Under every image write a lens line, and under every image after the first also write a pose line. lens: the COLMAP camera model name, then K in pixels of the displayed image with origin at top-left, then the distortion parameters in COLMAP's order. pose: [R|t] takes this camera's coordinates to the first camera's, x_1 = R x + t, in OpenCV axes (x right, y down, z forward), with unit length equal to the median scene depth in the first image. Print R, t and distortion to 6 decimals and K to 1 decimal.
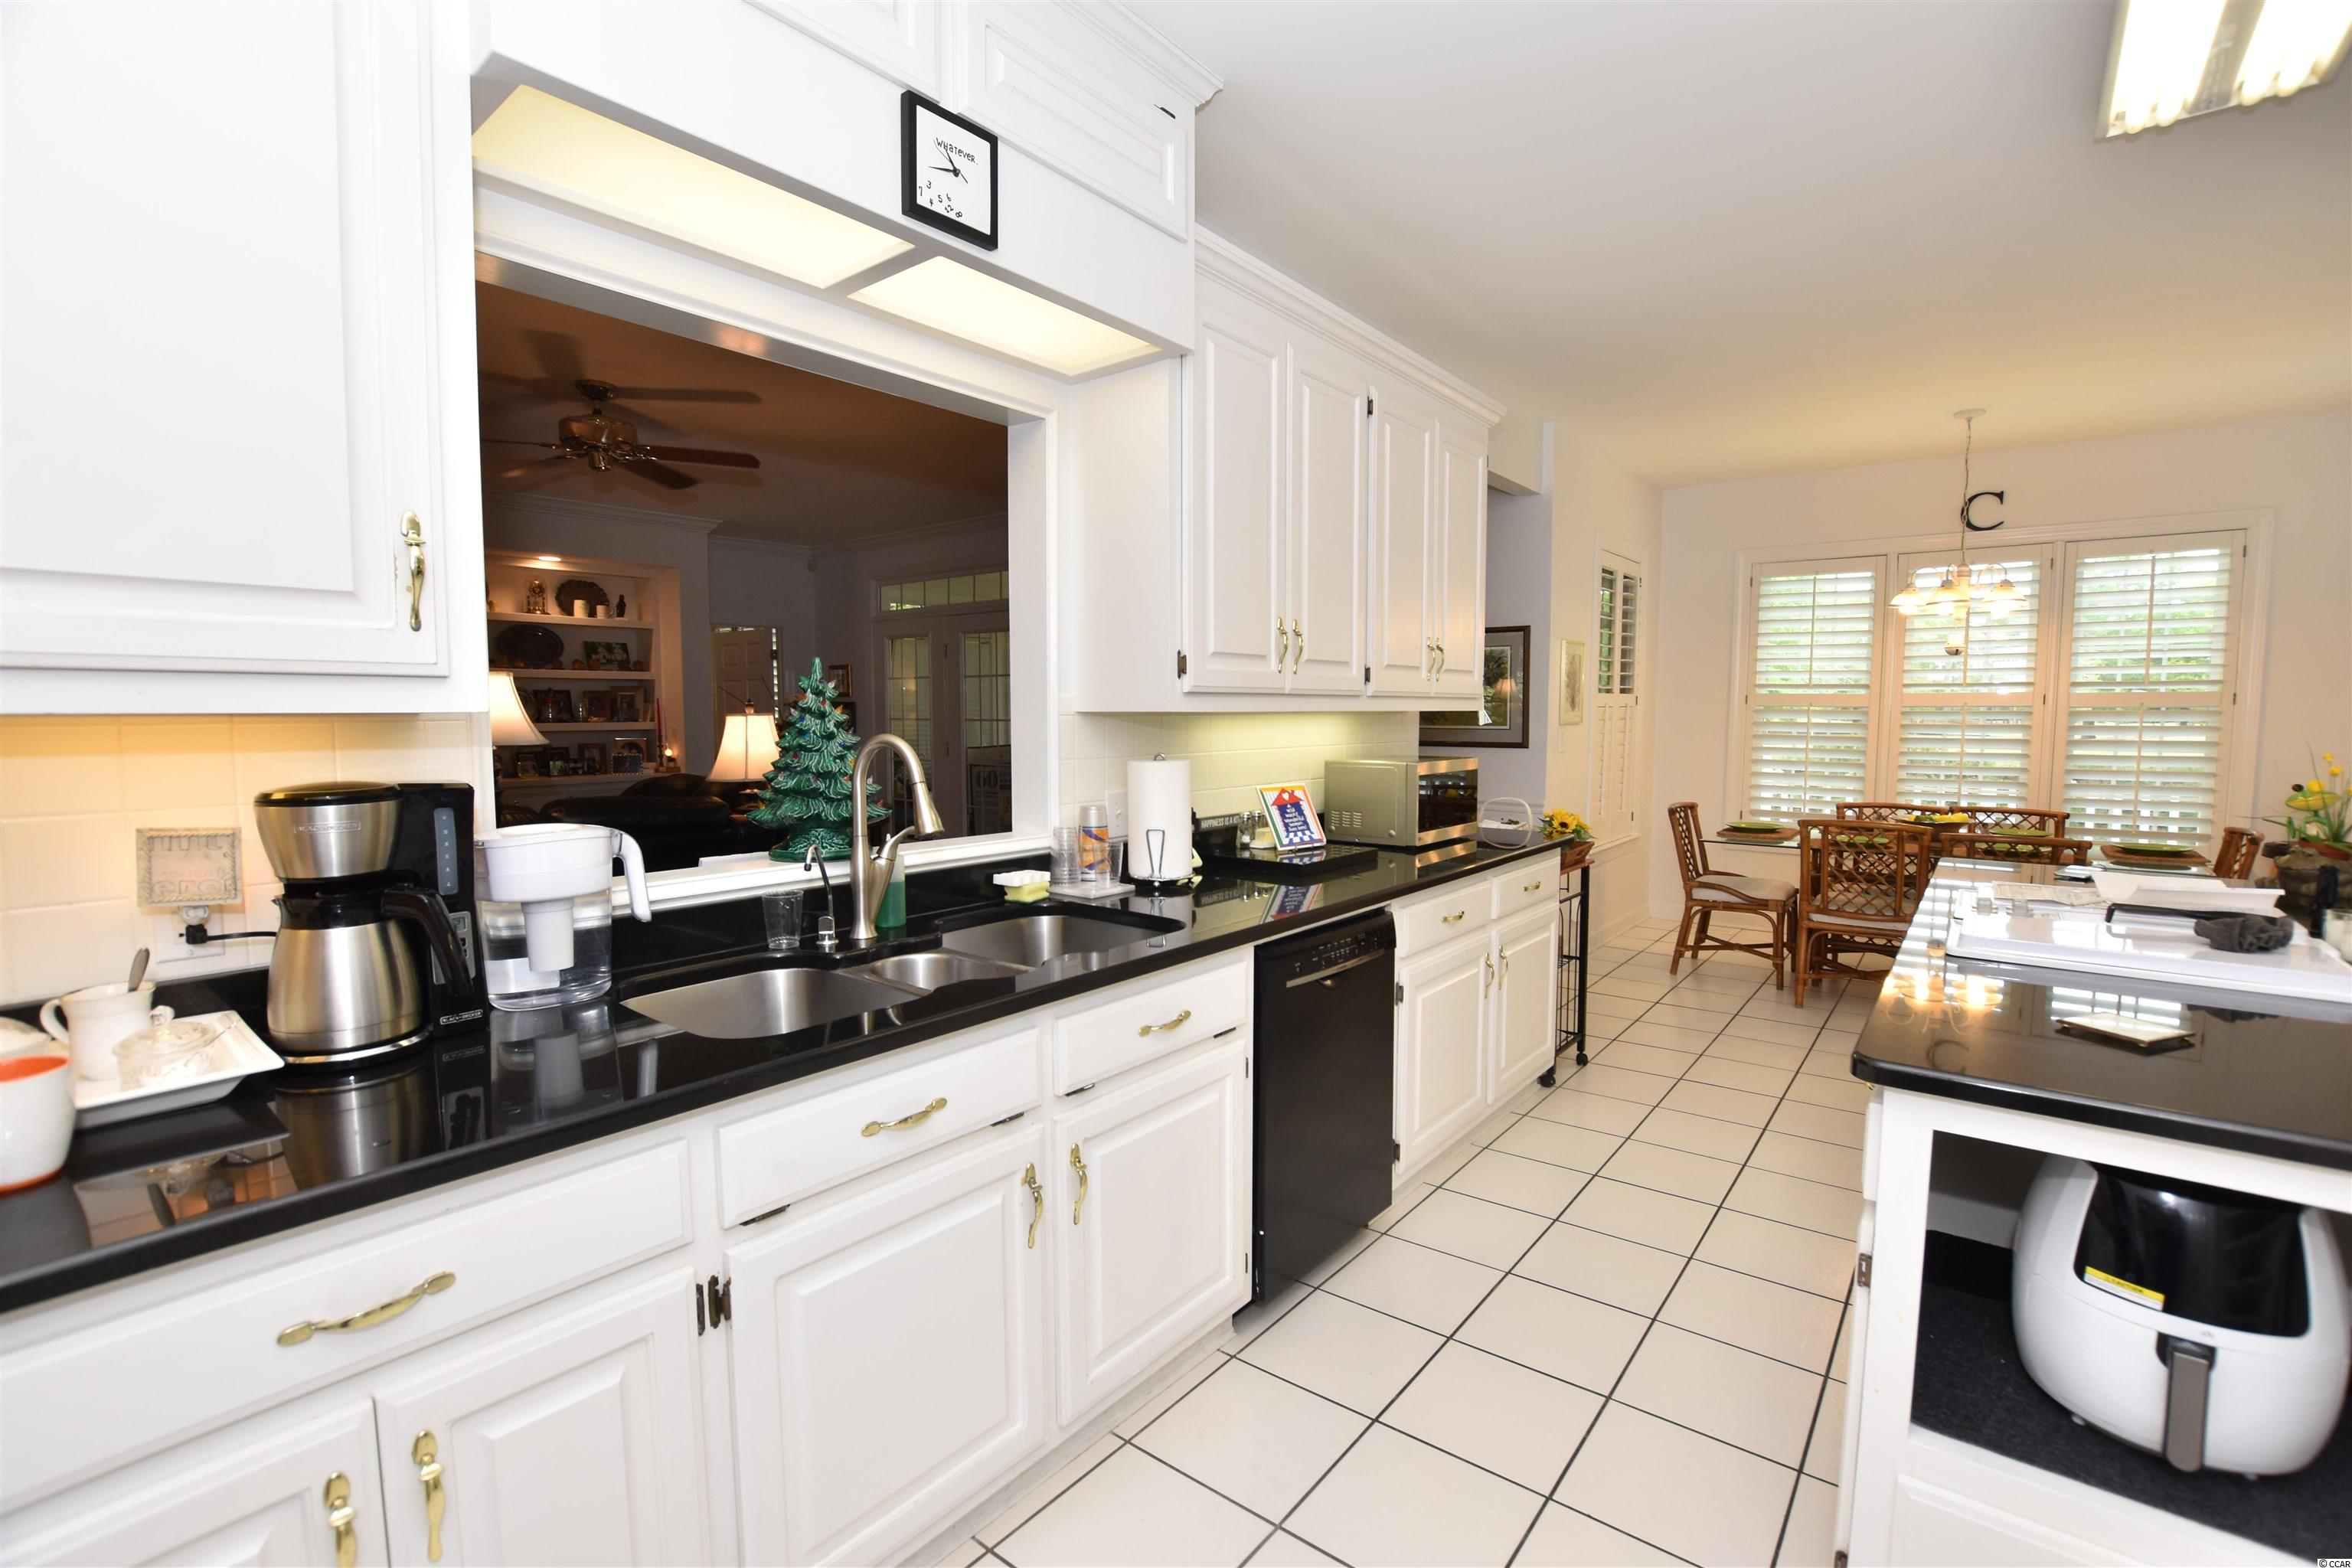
lens RADIAL K [[1041.0, 0, 1186.5], [0, 1041.0, 787.4], [0, 0, 1]] dist [-0.035703, 0.009366]
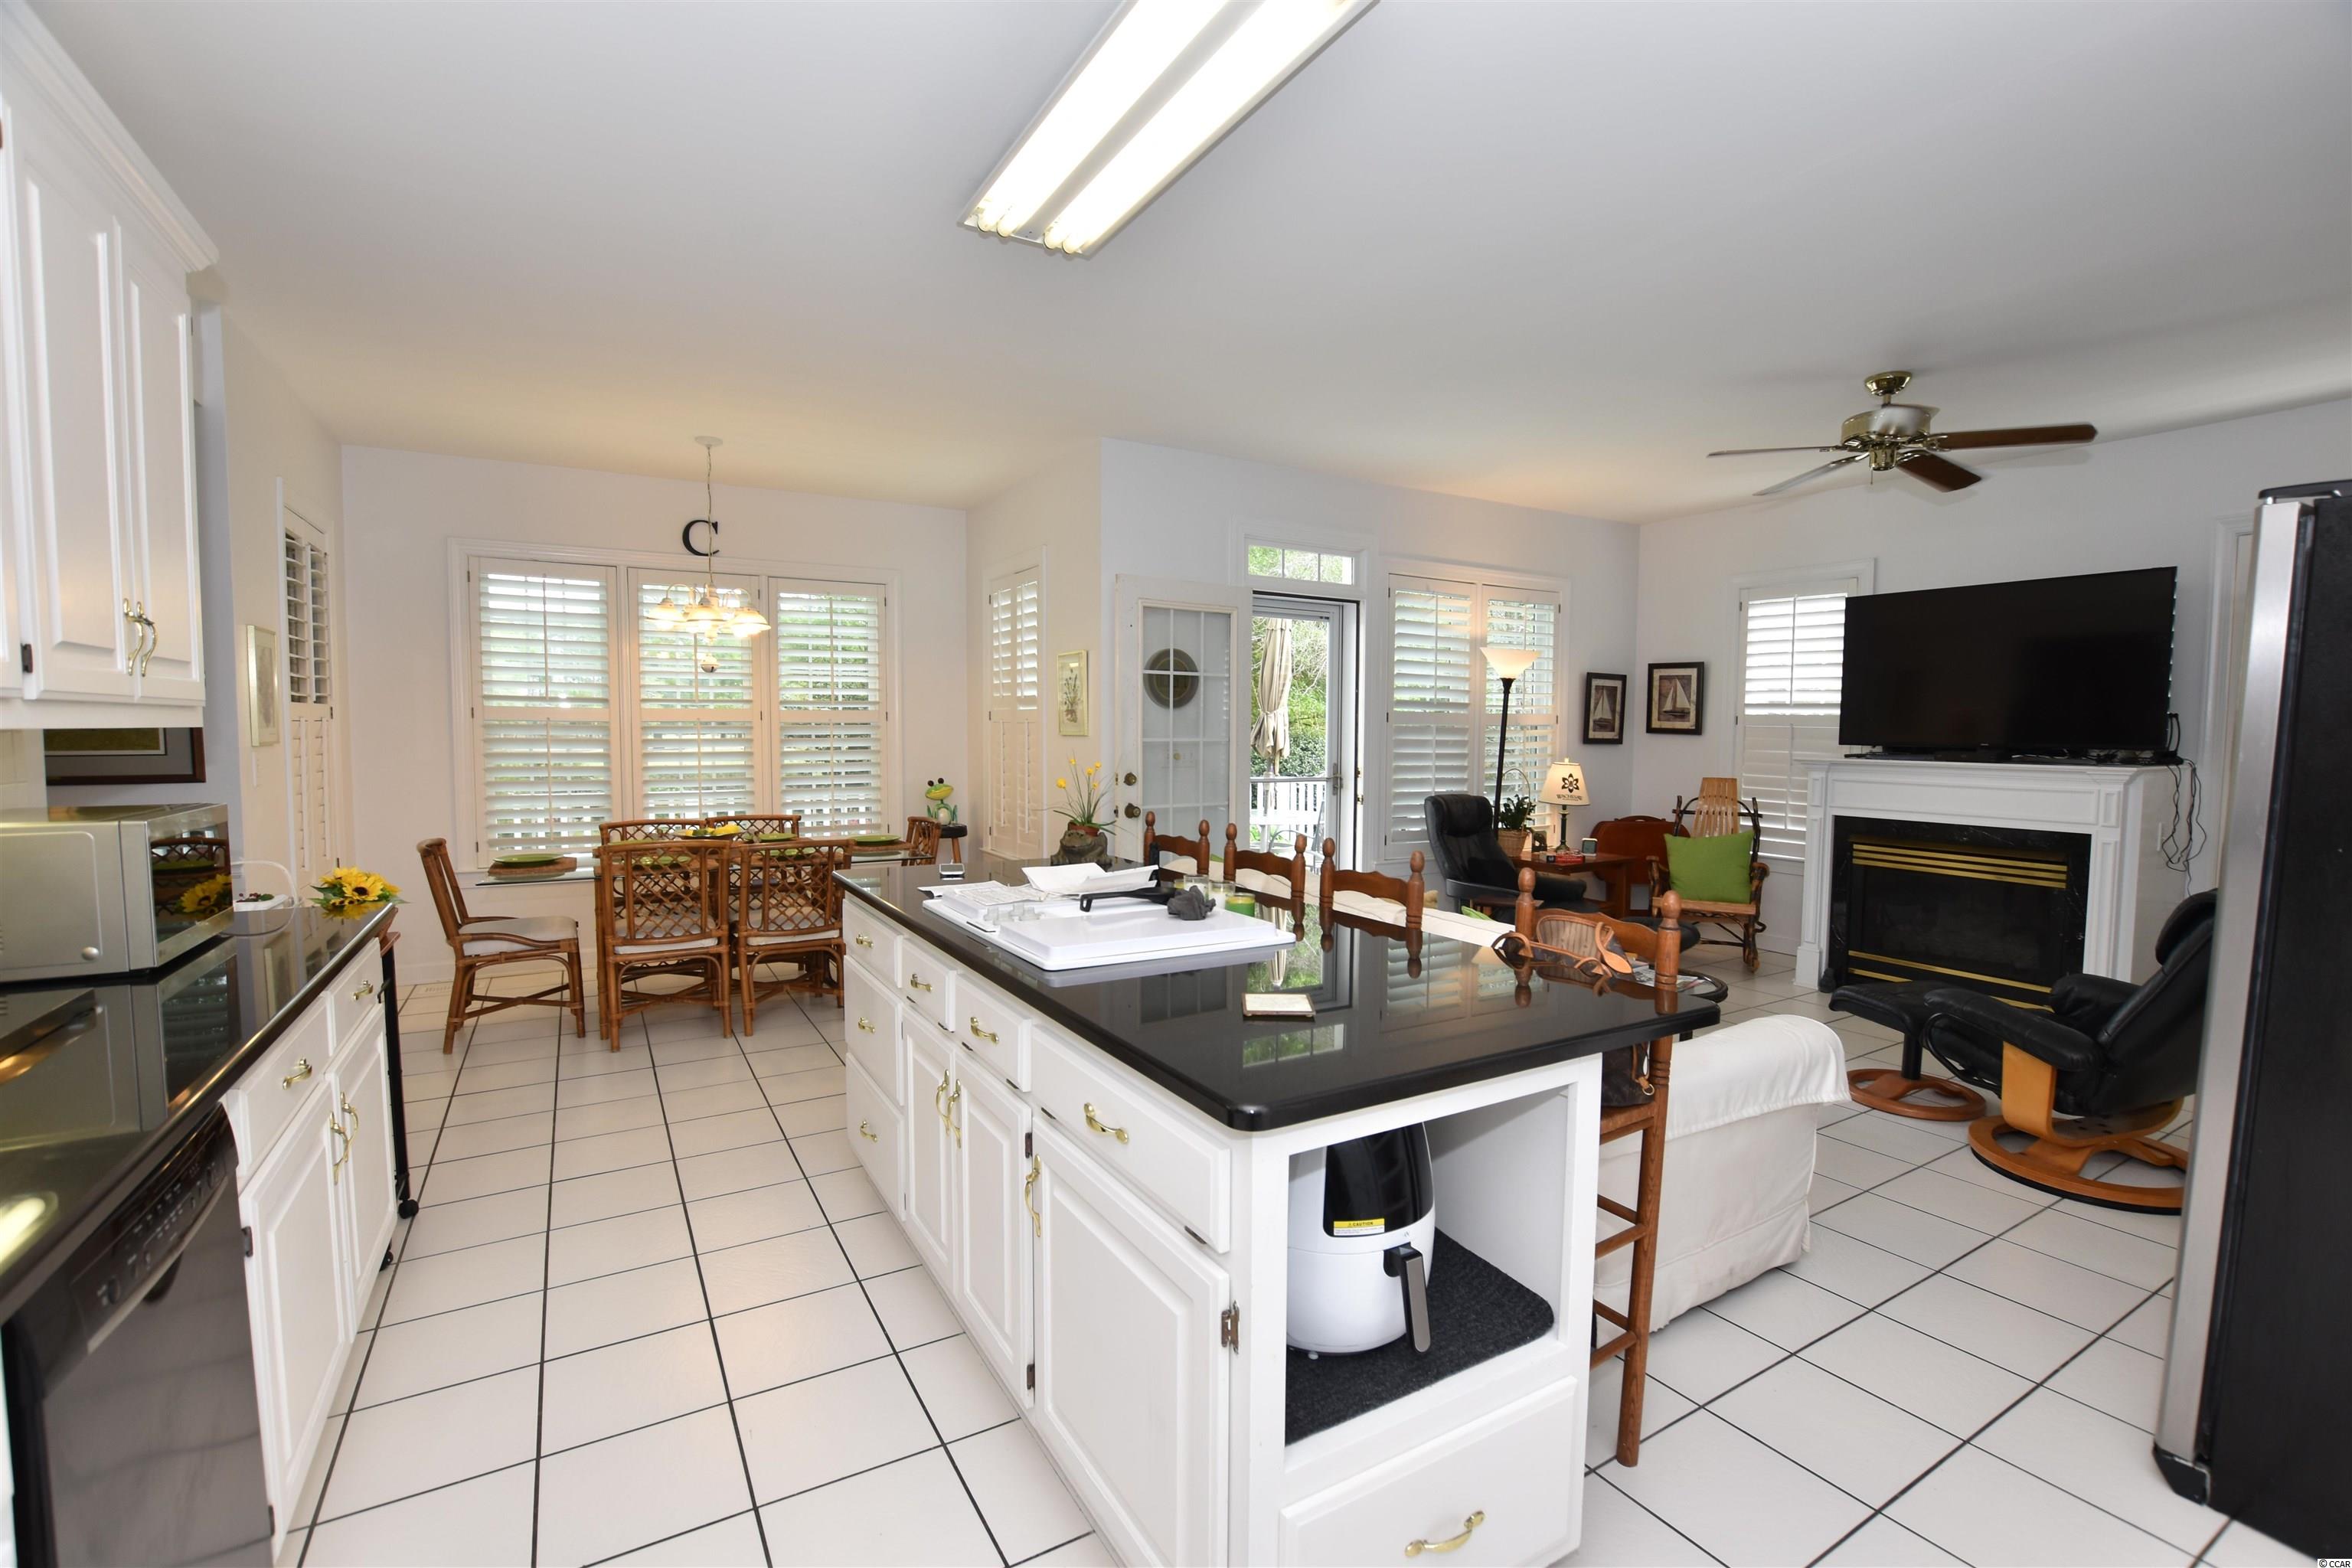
lens RADIAL K [[1041.0, 0, 1186.5], [0, 1041.0, 787.4], [0, 0, 1]] dist [-0.035703, 0.009366]
pose [[0.361228, -0.052588, 0.930993, -0.051907], [0.065210, 0.997389, 0.031037, -0.013344], [-0.930195, 0.049498, 0.363714, 0.169715]]
